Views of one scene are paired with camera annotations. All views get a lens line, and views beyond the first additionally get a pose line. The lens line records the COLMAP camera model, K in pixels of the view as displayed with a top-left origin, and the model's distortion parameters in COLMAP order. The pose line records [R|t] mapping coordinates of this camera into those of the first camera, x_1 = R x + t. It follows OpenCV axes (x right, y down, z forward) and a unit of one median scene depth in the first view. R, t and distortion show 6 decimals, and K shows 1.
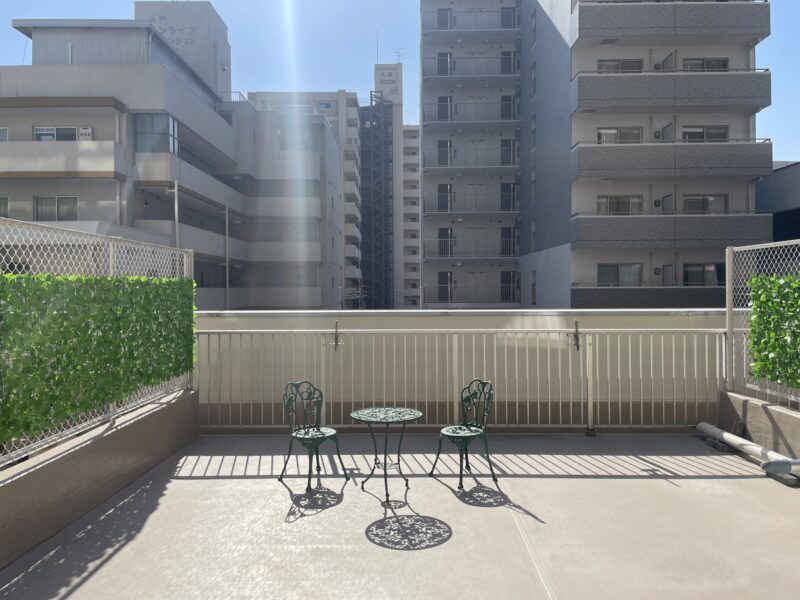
lens RADIAL K [[613.6, 0, 400.0], [0, 613.6, 300.0], [0, 0, 1]] dist [0.070253, -0.106812]
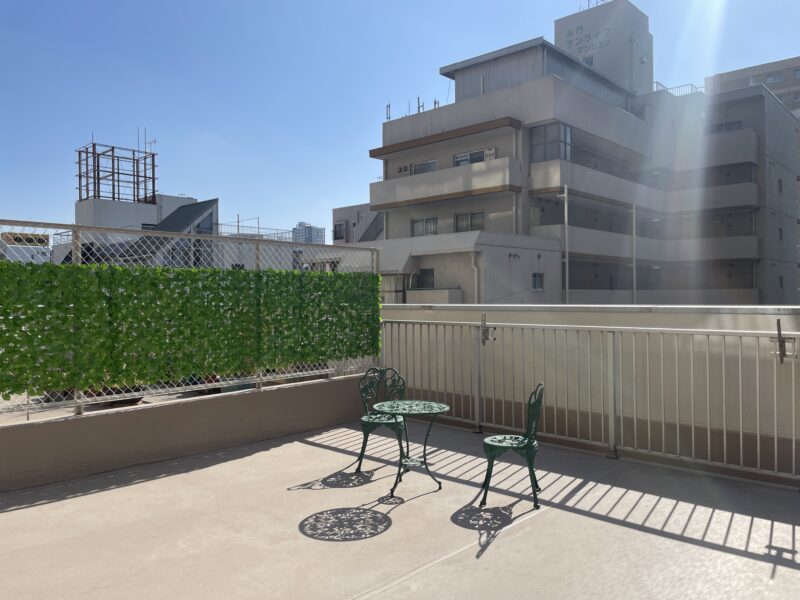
lens RADIAL K [[613.6, 0, 400.0], [0, 613.6, 300.0], [0, 0, 1]] dist [0.070253, -0.106812]
pose [[0.728999, 0.002465, -0.684511, 0.455187], [-0.009295, 0.999937, -0.006298, 0.021353], [0.684452, 0.010954, 0.728976, 0.223224]]
